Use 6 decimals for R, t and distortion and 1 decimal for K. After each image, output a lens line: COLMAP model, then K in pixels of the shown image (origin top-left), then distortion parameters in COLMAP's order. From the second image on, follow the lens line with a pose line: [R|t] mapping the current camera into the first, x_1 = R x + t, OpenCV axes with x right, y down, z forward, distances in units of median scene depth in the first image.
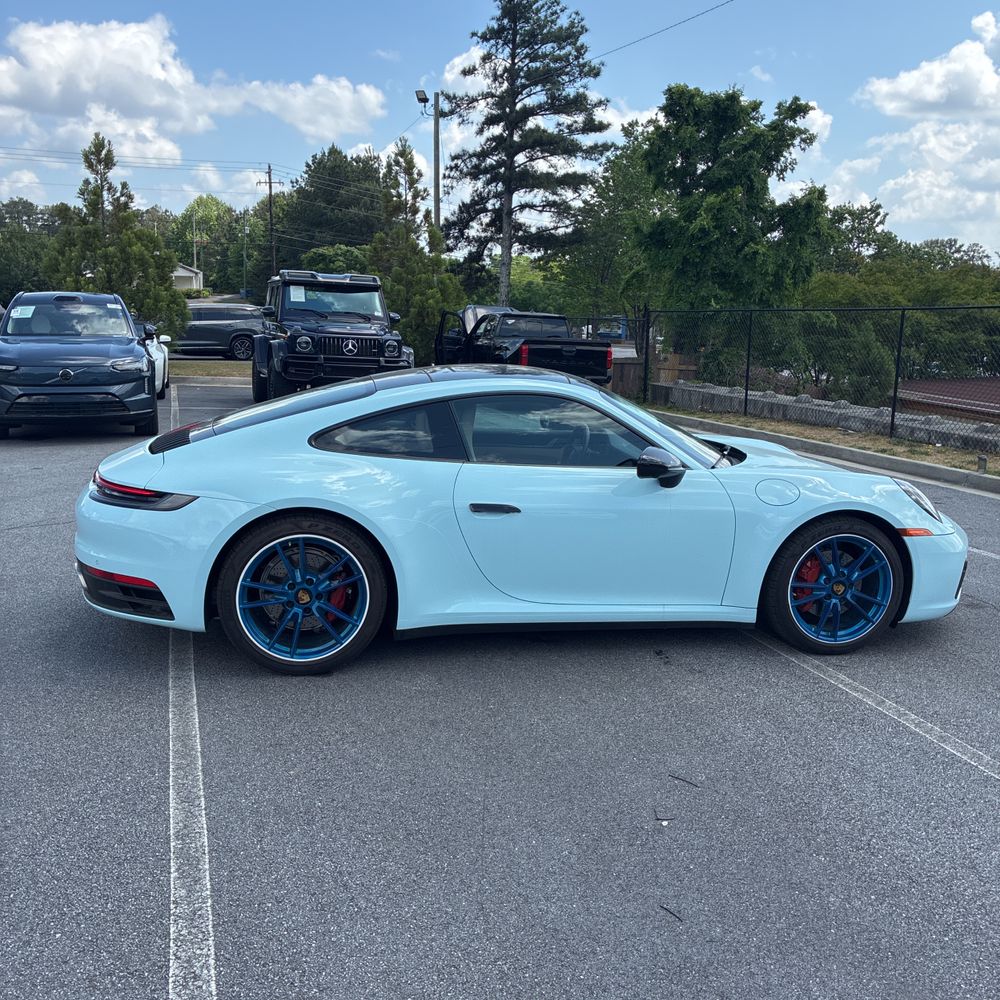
lens RADIAL K [[1020.3, 0, 496.1], [0, 1020.3, 491.8], [0, 0, 1]] dist [0.014752, 0.000000]
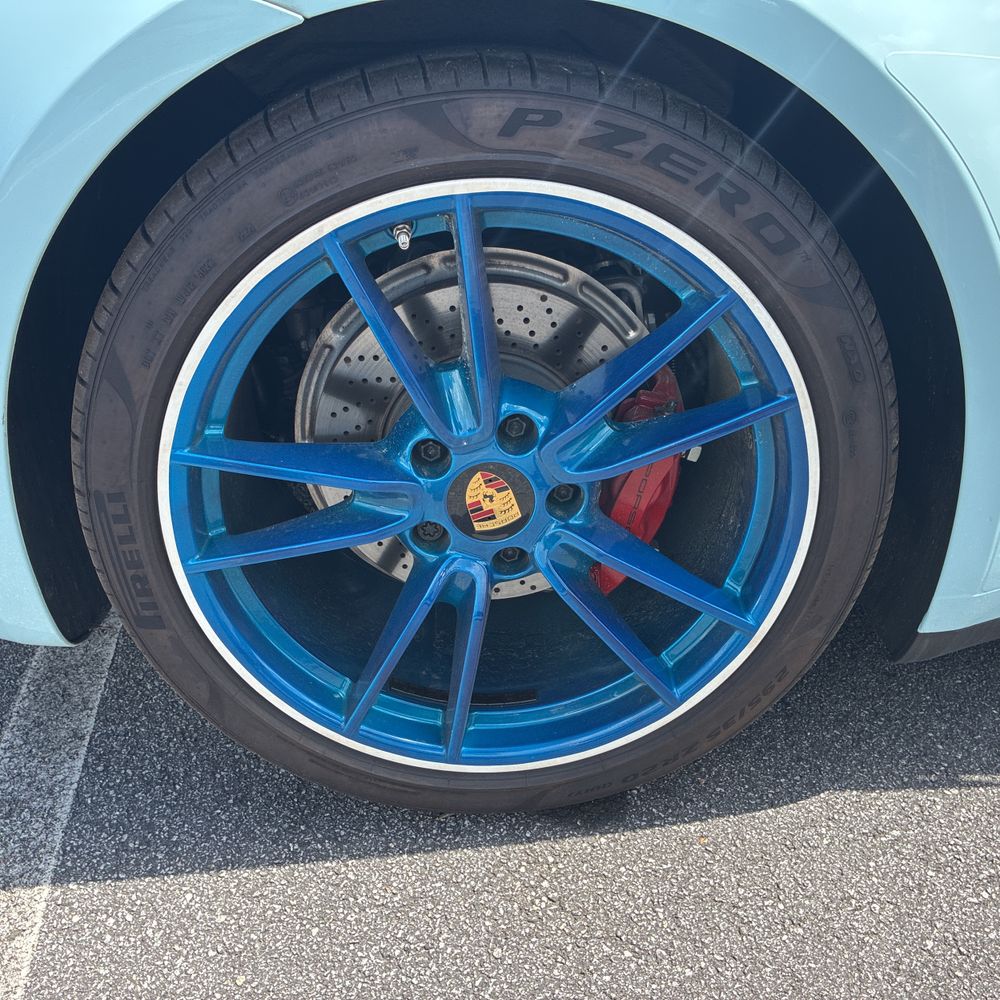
lens RADIAL K [[1020.3, 0, 497.2], [0, 1020.3, 504.3], [0, 0, 1]] dist [0.014752, 0.000000]
pose [[0.986959, 0.013083, -0.160438, -0.041511], [0.038333, 0.948916, 0.313192, 0.010625], [0.156340, -0.315258, 0.936040, 0.217519]]
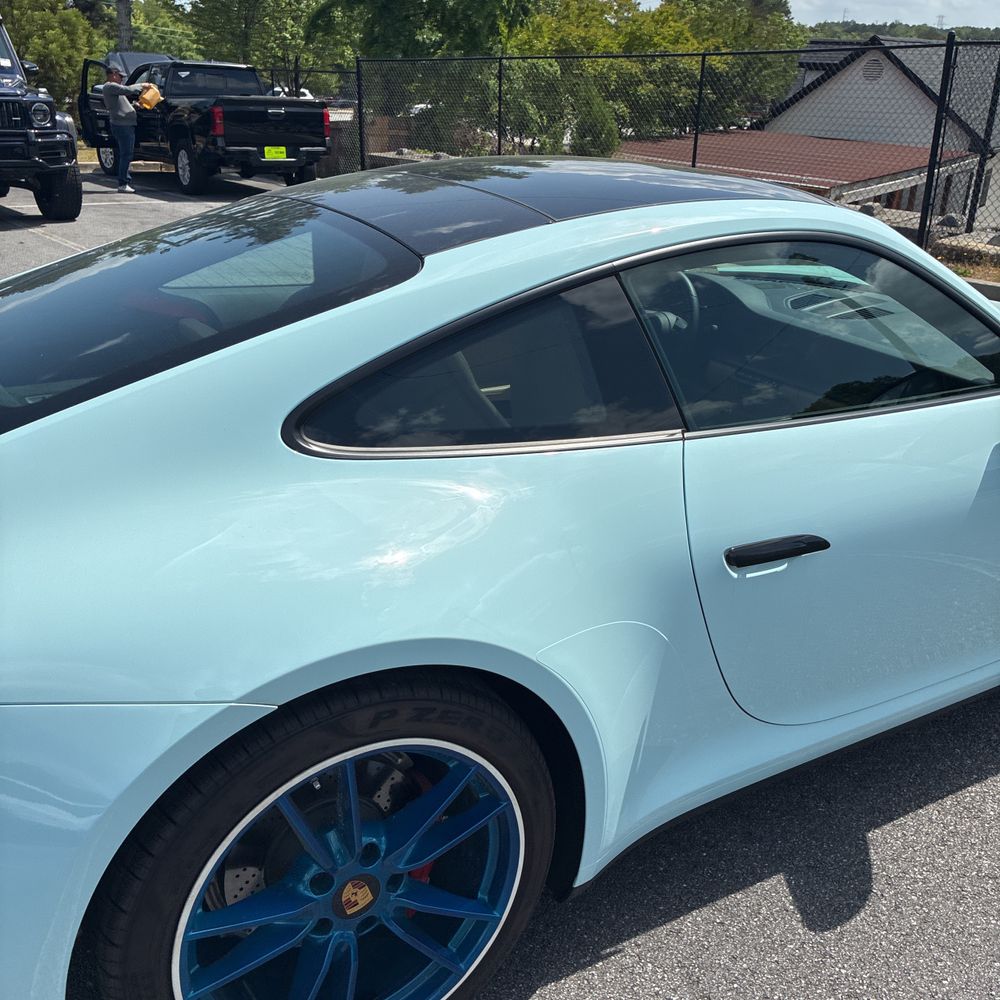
lens RADIAL K [[1020.3, 0, 486.7], [0, 1020.3, 498.0], [0, 0, 1]] dist [0.014752, 0.000000]
pose [[0.940796, -0.136141, 0.310434, -0.063514], [0.063304, 0.970255, 0.233660, -0.028820], [-0.333011, -0.200175, 0.921430, 0.185952]]
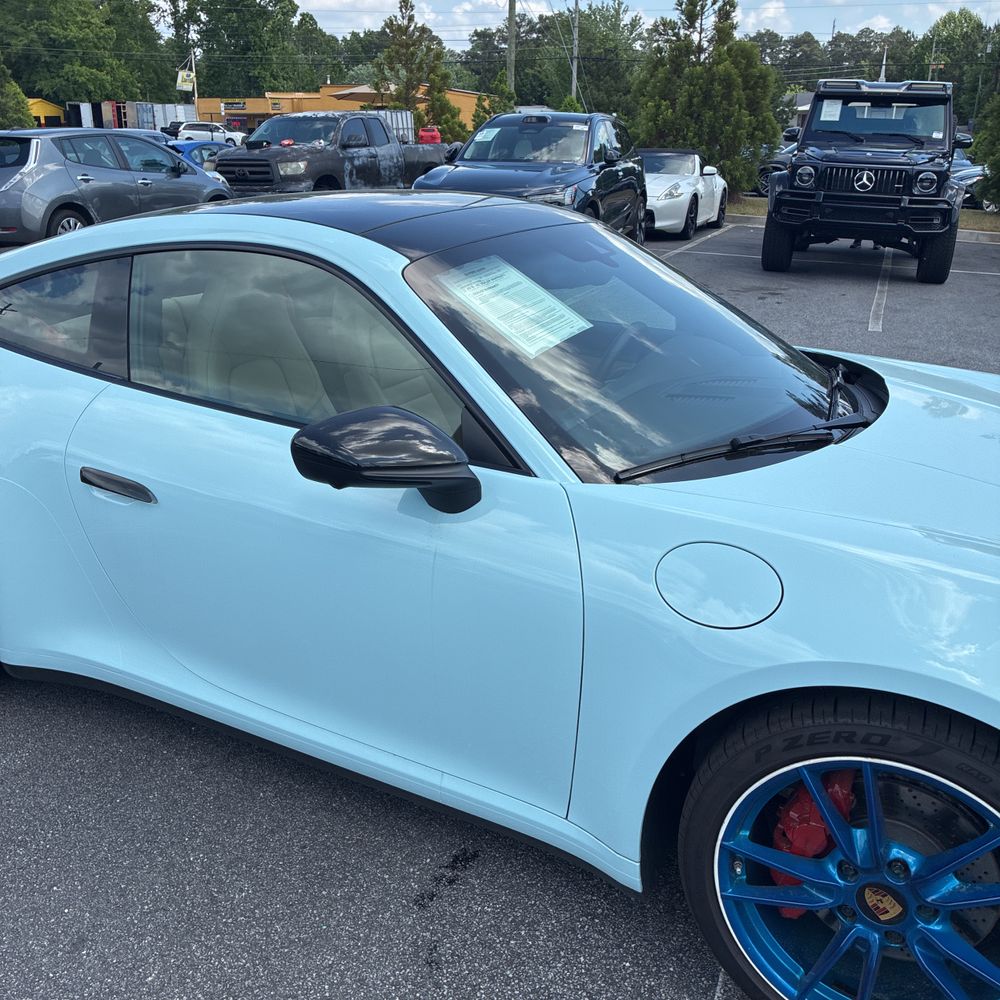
lens RADIAL K [[1020.3, 0, 506.9], [0, 1020.3, 491.2], [0, 0, 1]] dist [0.014752, 0.000000]
pose [[0.787473, 0.194811, -0.584751, 0.121185], [-0.105797, 0.977377, 0.183141, -0.025232], [0.607201, -0.082354, 0.790269, 0.200107]]
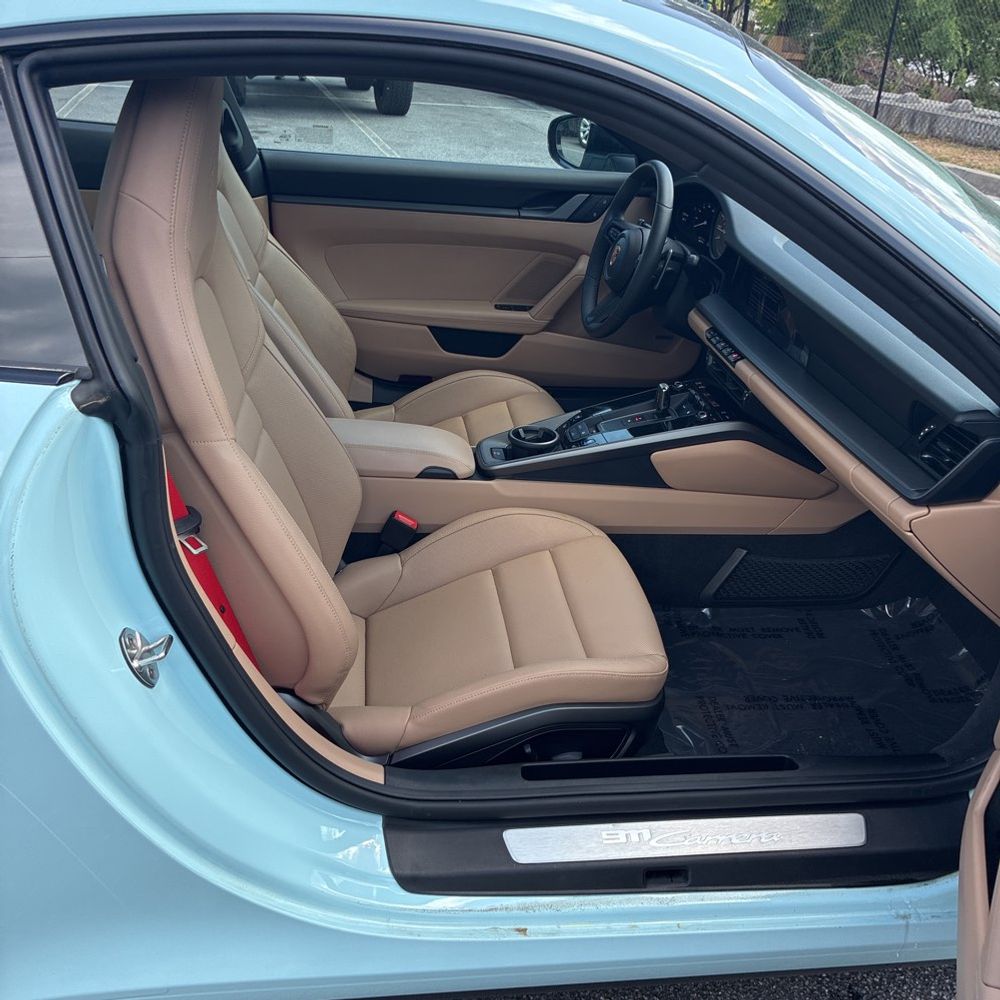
lens RADIAL K [[1020.3, 0, 501.7], [0, 1020.3, 493.8], [0, 0, 1]] dist [0.014752, 0.000000]
pose [[0.997961, 0.055529, -0.031477, 0.017594], [-0.044425, 0.958337, 0.282163, -0.019376], [0.045834, -0.280189, 0.958850, 0.224322]]
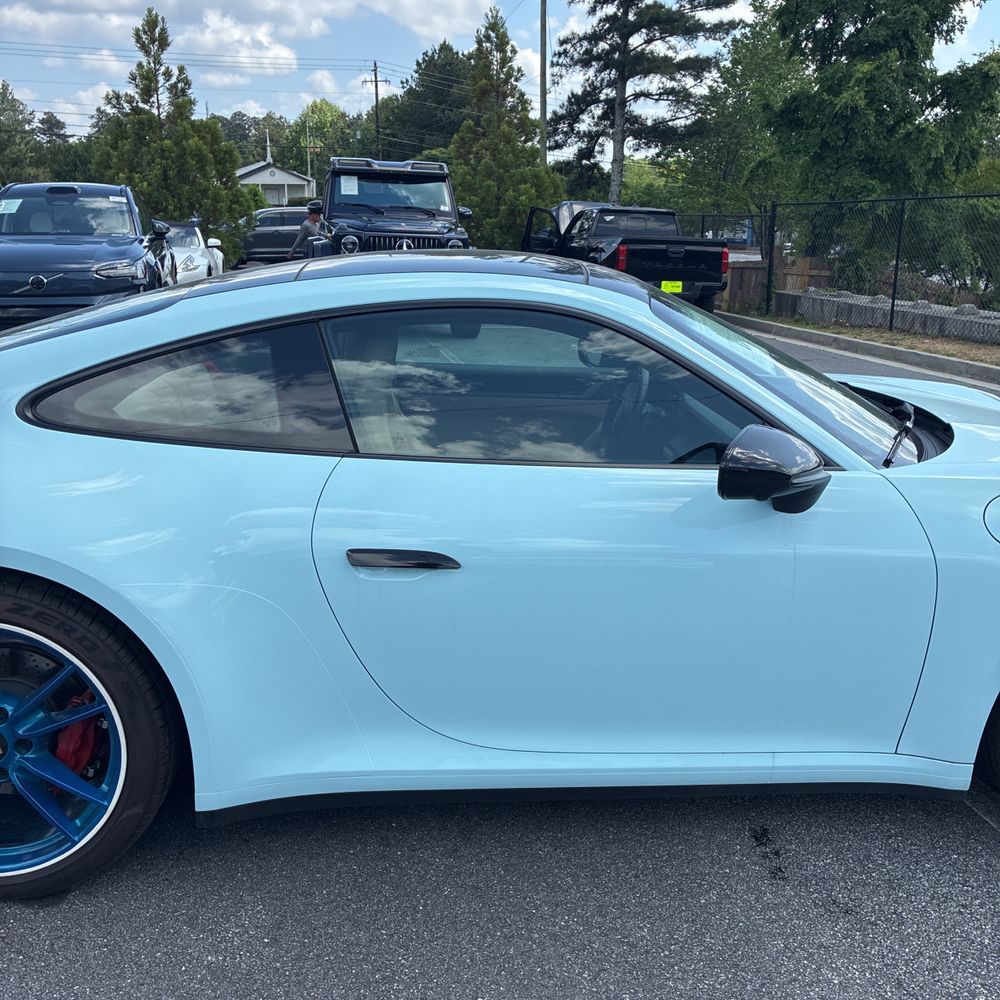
lens RADIAL K [[1020.3, 0, 513.6], [0, 1020.3, 487.2], [0, 0, 1]] dist [0.014752, 0.000000]
pose [[0.995111, 0.015141, -0.097598, 0.025695], [-0.007144, 0.996625, 0.081776, -0.014938], [0.098507, -0.080679, 0.991861, 0.152557]]
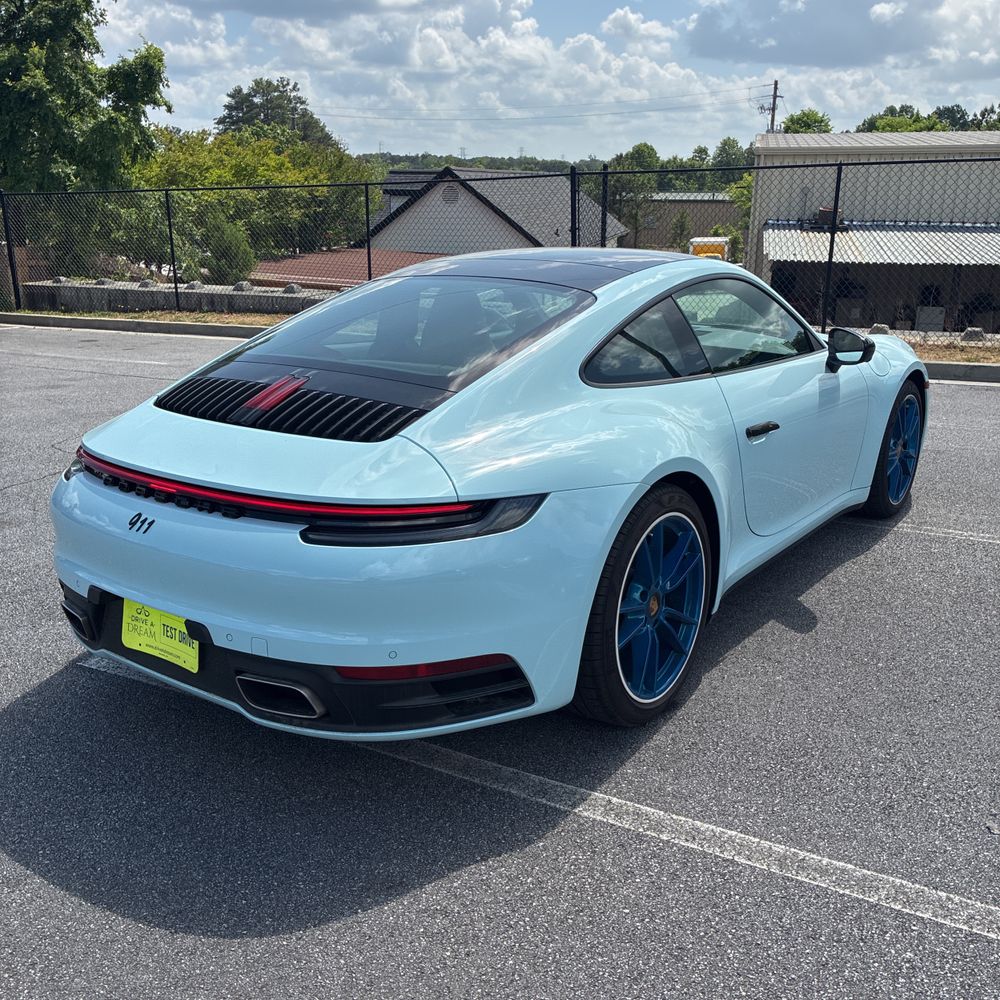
lens RADIAL K [[1020.3, 0, 498.6], [0, 1020.3, 501.1], [0, 0, 1]] dist [0.014752, 0.000000]
pose [[0.724122, -0.218911, 0.654007, -0.185439], [0.141835, 0.975286, 0.169410, -0.025158], [-0.674929, -0.029912, 0.737276, 0.154202]]
